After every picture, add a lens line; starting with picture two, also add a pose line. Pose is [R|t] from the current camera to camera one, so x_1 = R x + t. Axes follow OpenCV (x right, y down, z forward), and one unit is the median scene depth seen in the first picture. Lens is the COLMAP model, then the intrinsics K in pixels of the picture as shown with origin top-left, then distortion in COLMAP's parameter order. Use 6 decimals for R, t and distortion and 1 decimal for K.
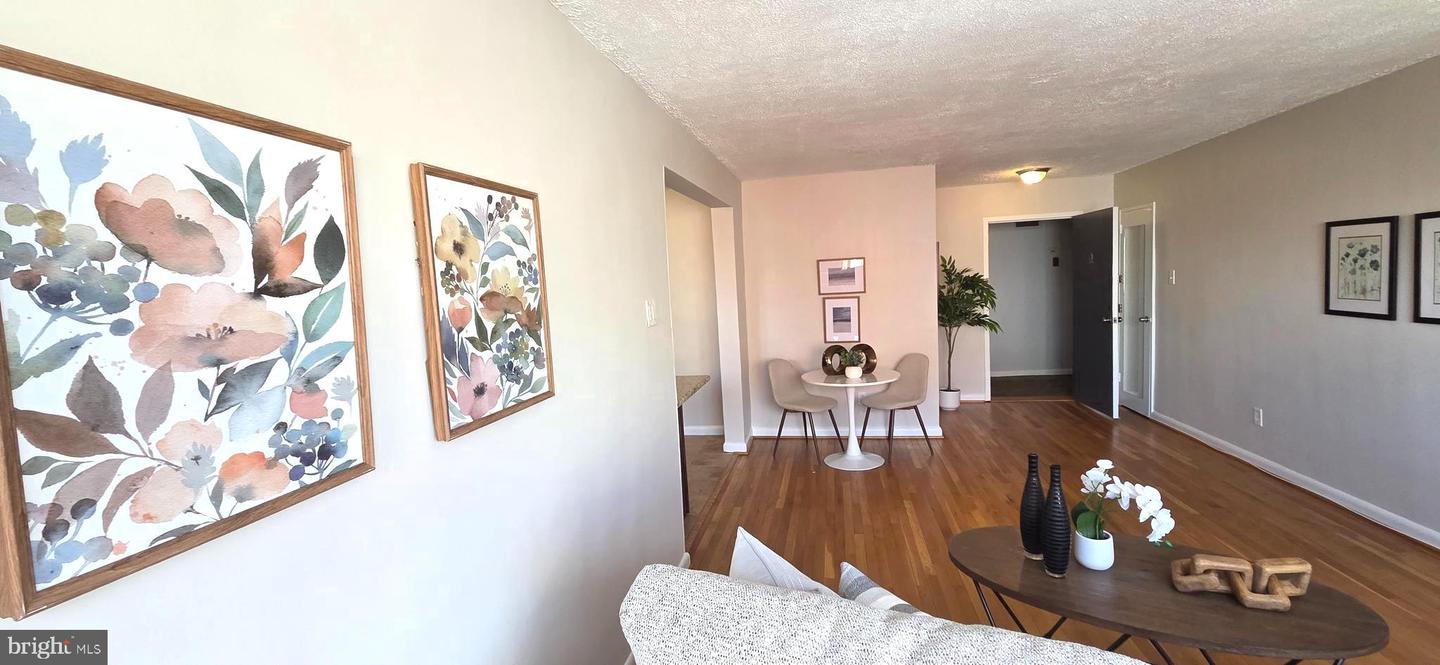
lens RADIAL K [[586.4, 0, 716.3], [0, 586.4, 327.1], [0, 0, 1]] dist [0.003845, -0.002177]
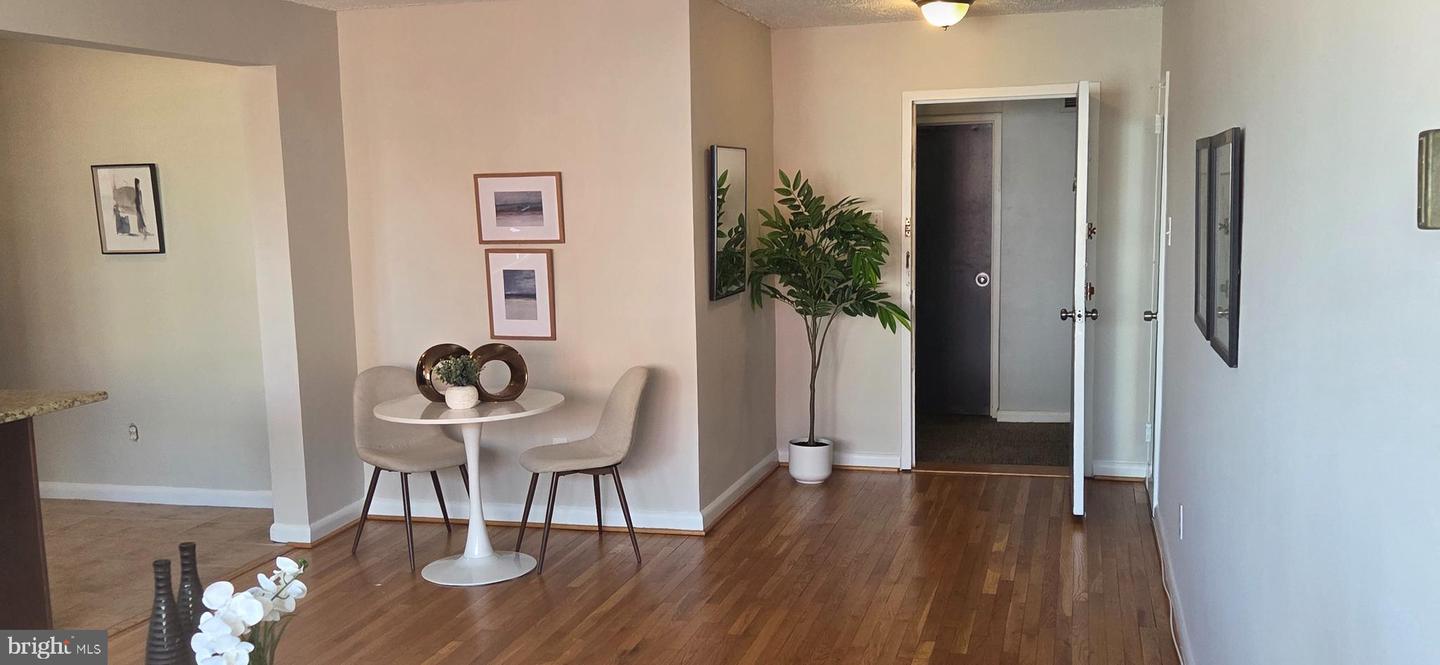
lens RADIAL K [[1288.6, 0, 709.9], [0, 1288.6, 354.9], [0, 0, 1]] dist [0.063961, -0.064069]
pose [[0.996807, 0.038660, -0.069861, 0.687637], [-0.035120, 0.998070, 0.051209, -0.034809], [0.071706, -0.048592, 0.996241, -0.154156]]
